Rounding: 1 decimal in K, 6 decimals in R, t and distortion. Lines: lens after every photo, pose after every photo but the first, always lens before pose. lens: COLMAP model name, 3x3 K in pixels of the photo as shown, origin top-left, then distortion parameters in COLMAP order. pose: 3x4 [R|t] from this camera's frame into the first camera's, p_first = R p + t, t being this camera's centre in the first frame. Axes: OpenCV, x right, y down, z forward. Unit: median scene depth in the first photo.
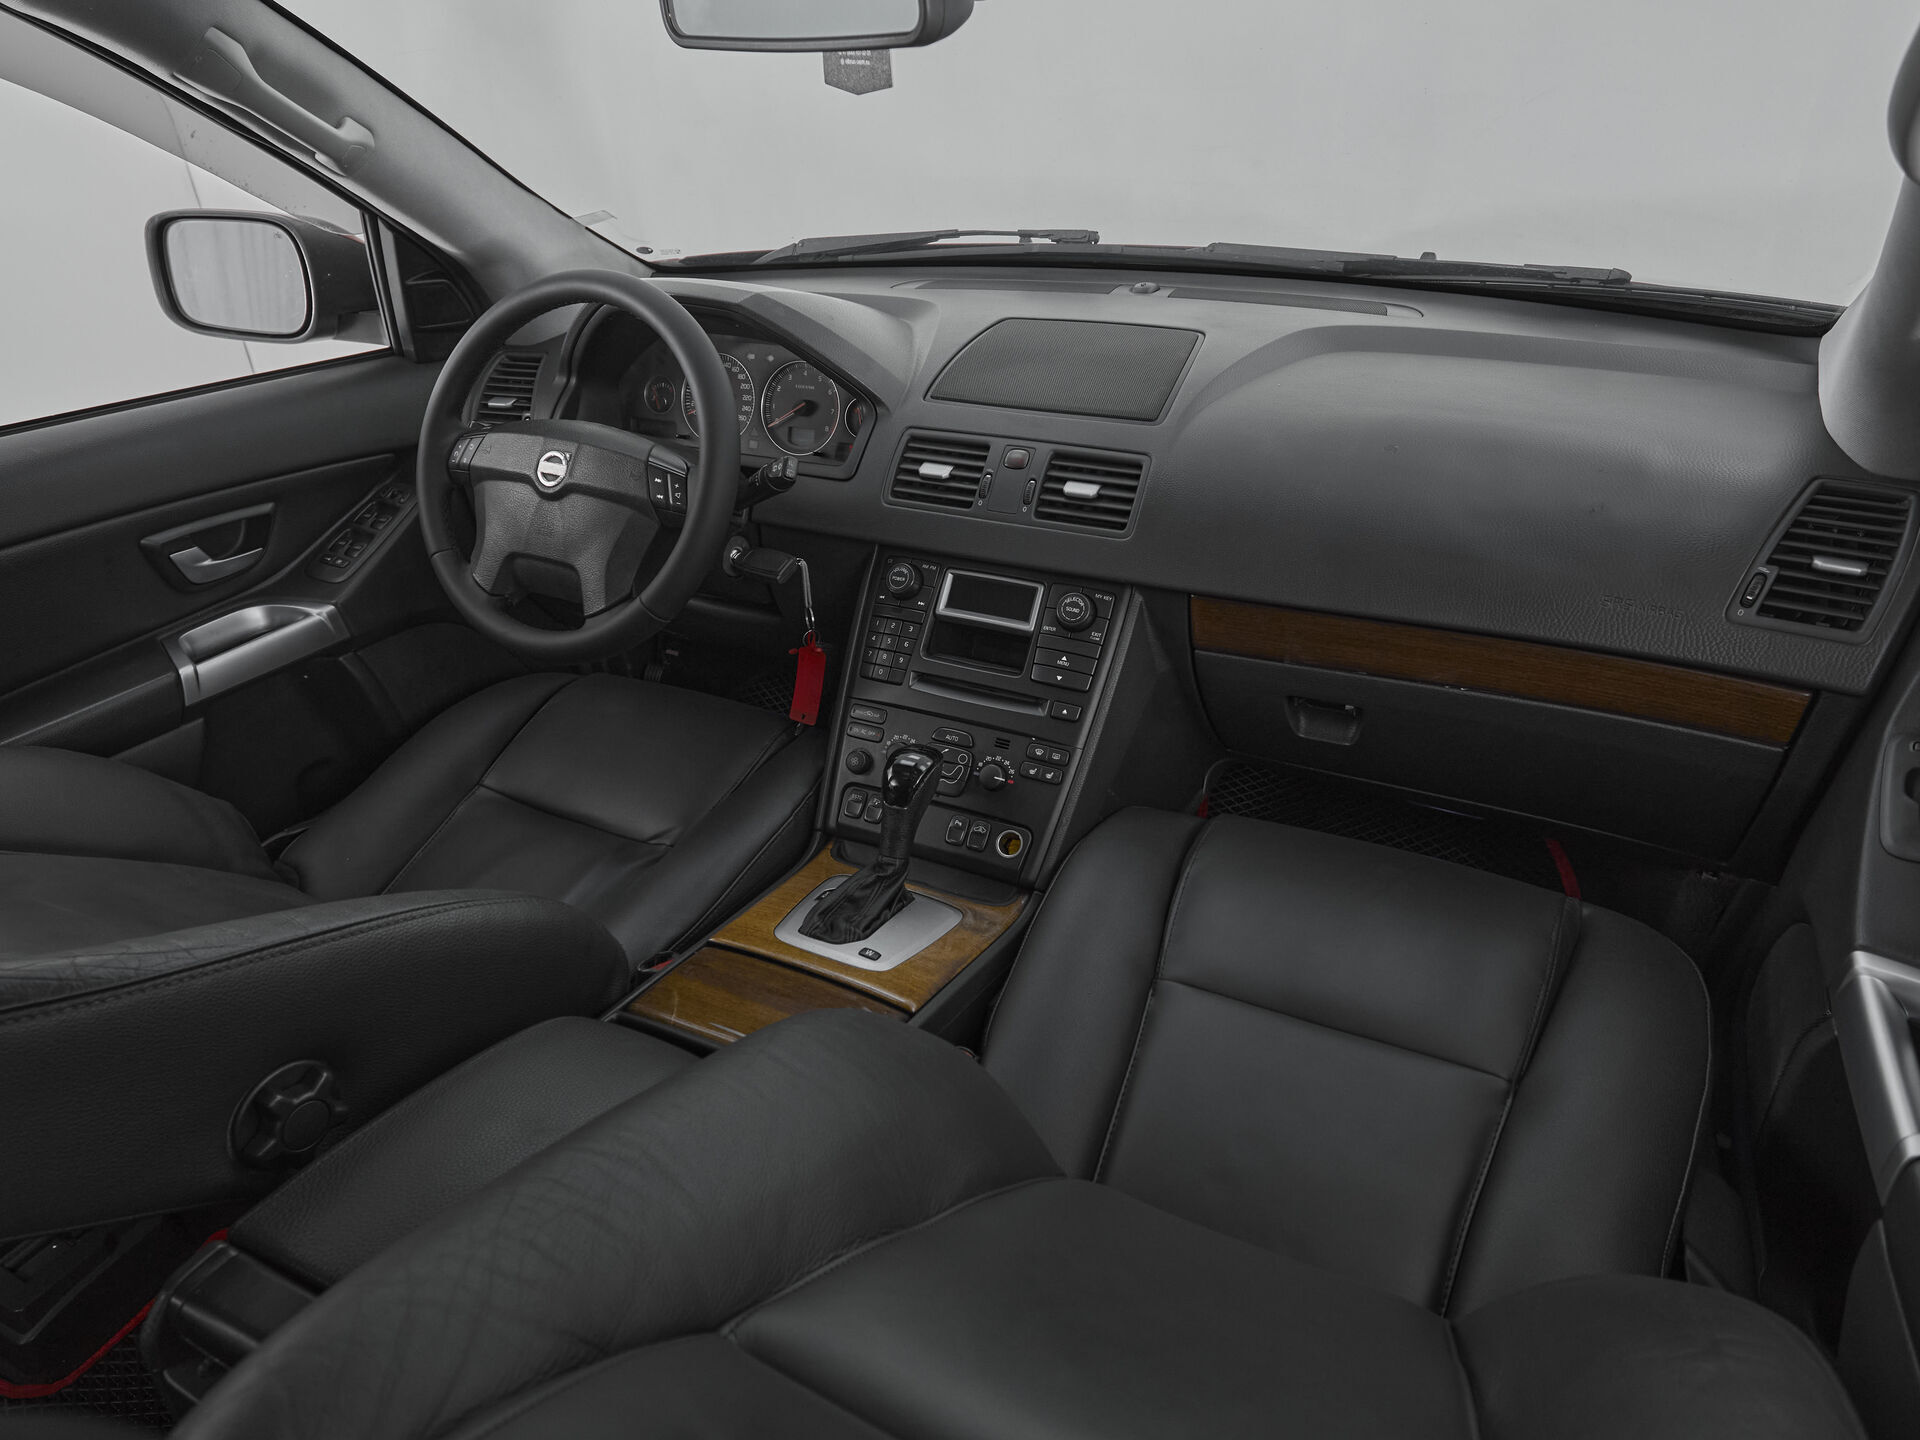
lens RADIAL K [[1251.8, 0, 947.1], [0, 1251.8, 705.0], [0, 0, 1]] dist [0.010564, -0.005225]
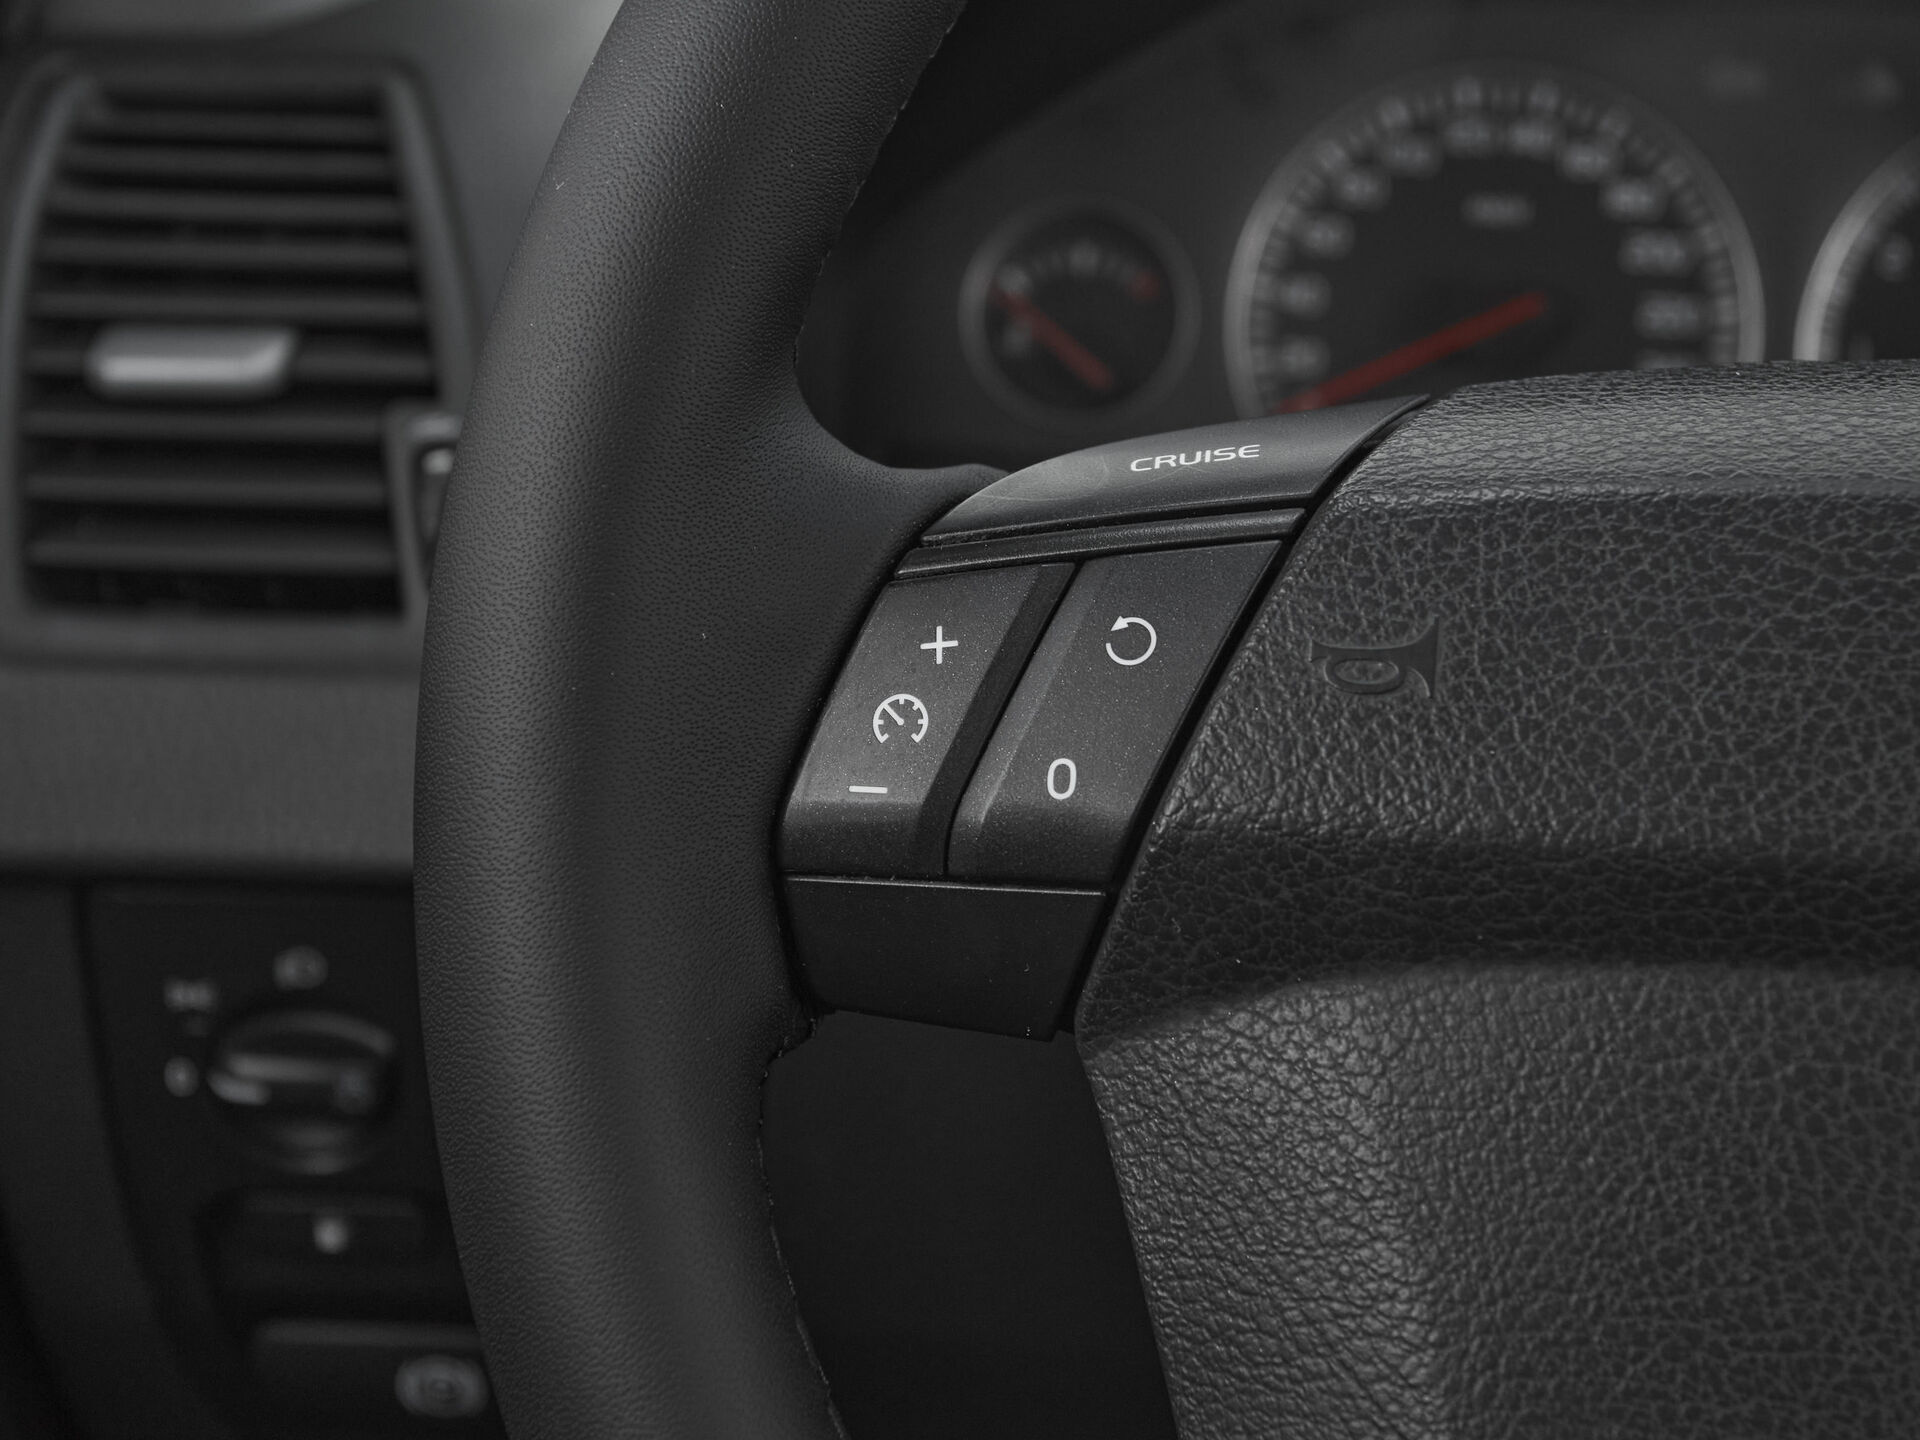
lens RADIAL K [[2819.9, 0, 951.2], [0, 2819.9, 729.1], [0, 0, 1]] dist [-0.027907, 0.000000]
pose [[0.934803, -0.053854, 0.351060, -0.478402], [0.109344, 0.984067, -0.140200, -0.173142], [-0.337917, 0.169445, 0.925797, 0.818347]]
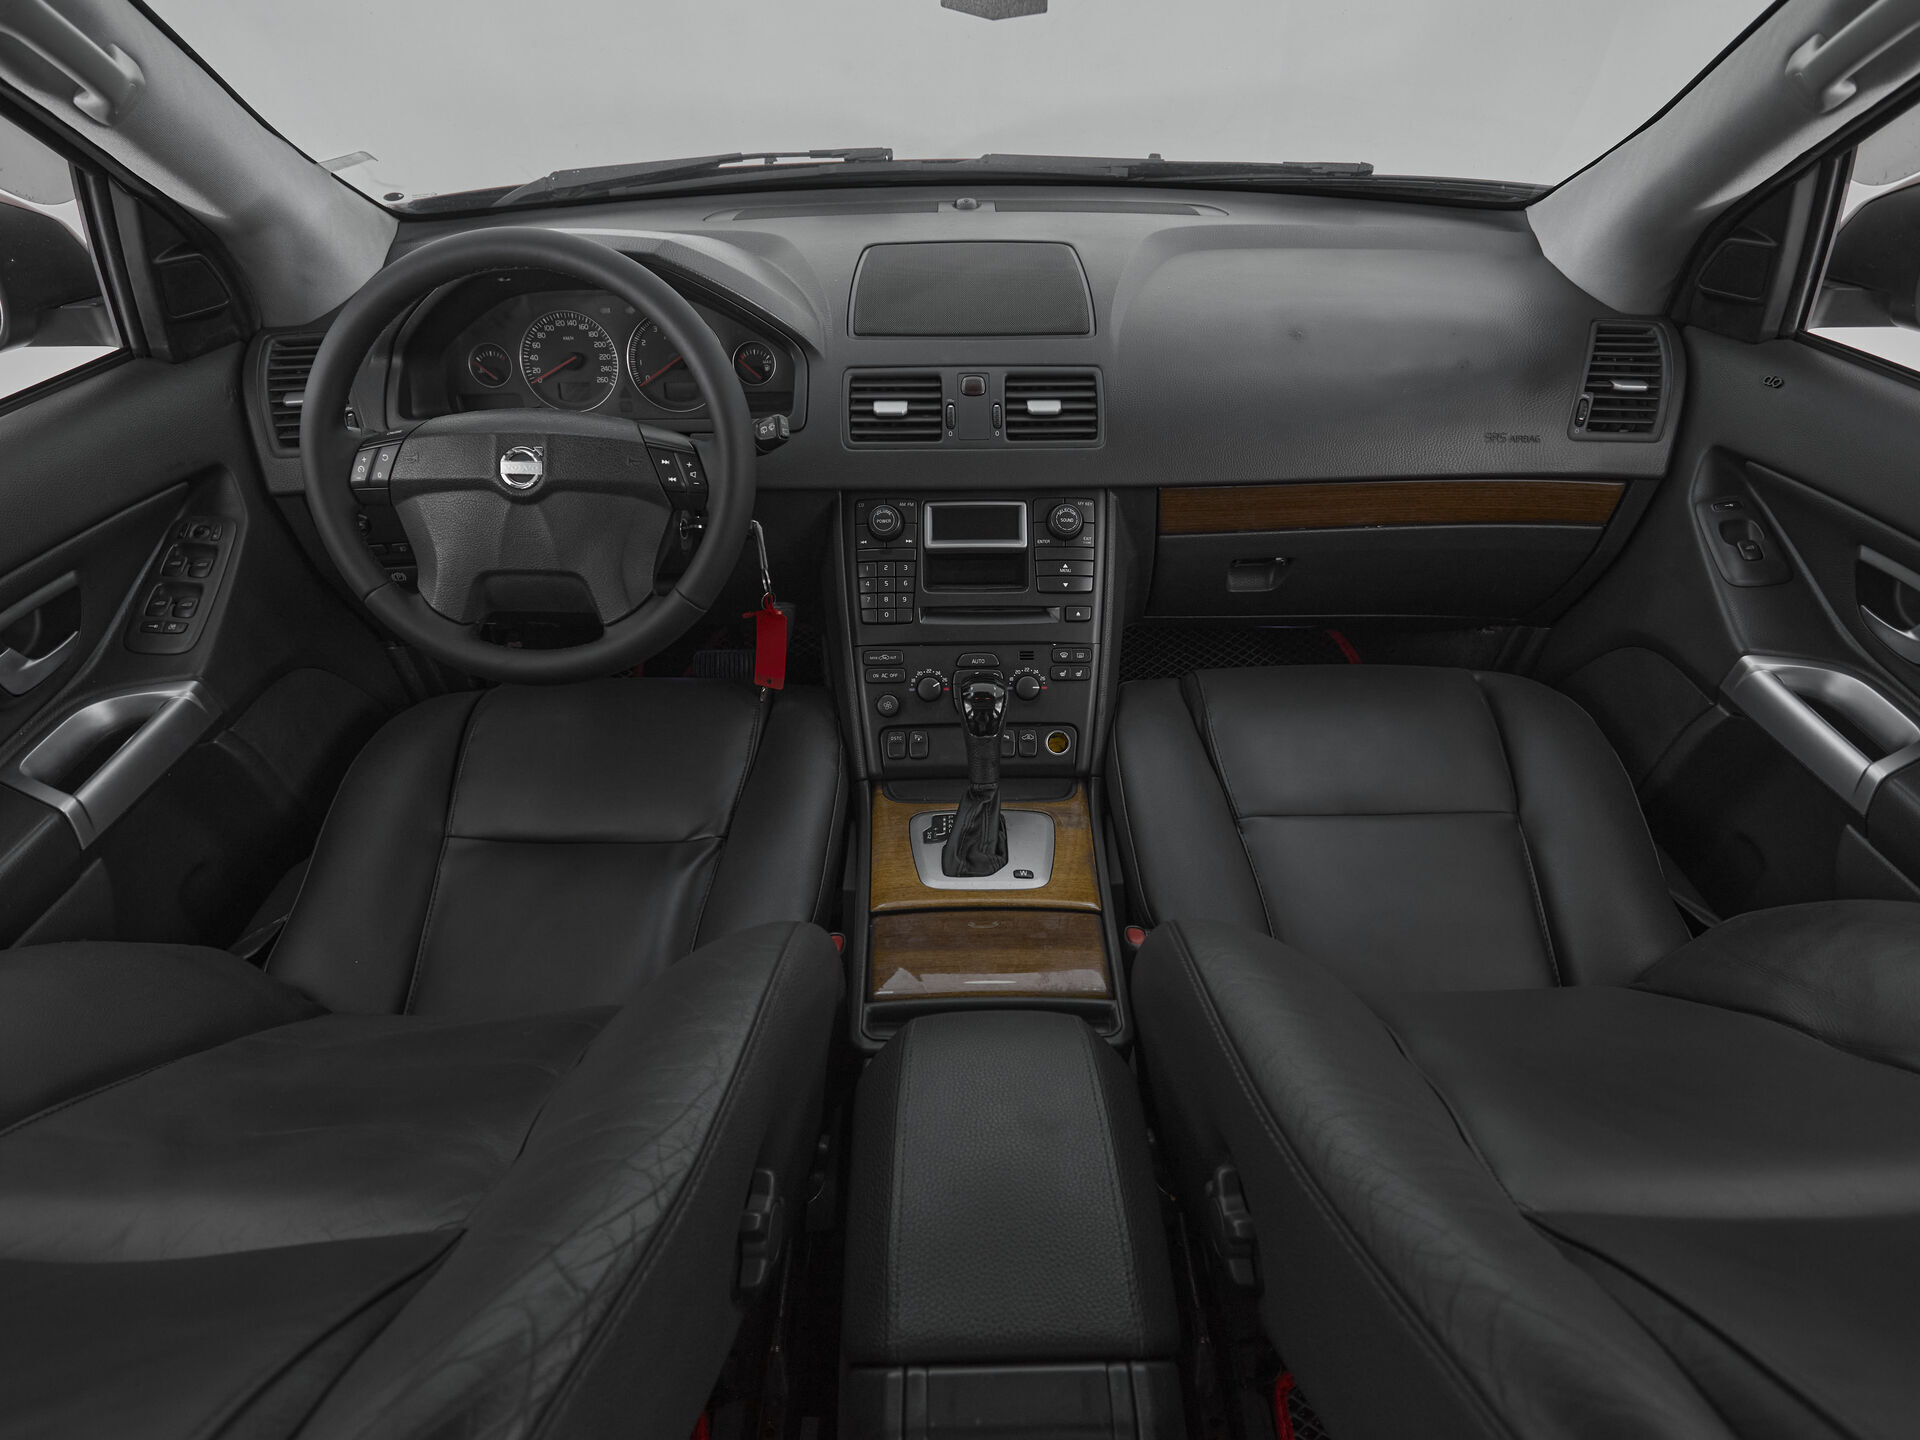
lens RADIAL K [[1118.0, 0, 982.6], [0, 1118.0, 728.8], [0, 0, 1]] dist [0.003203, -0.001559]
pose [[0.880642, -0.256363, 0.398432, -0.378691], [0.202092, 0.963874, 0.173509, -0.080964], [-0.428520, -0.072280, 0.900637, 0.138821]]
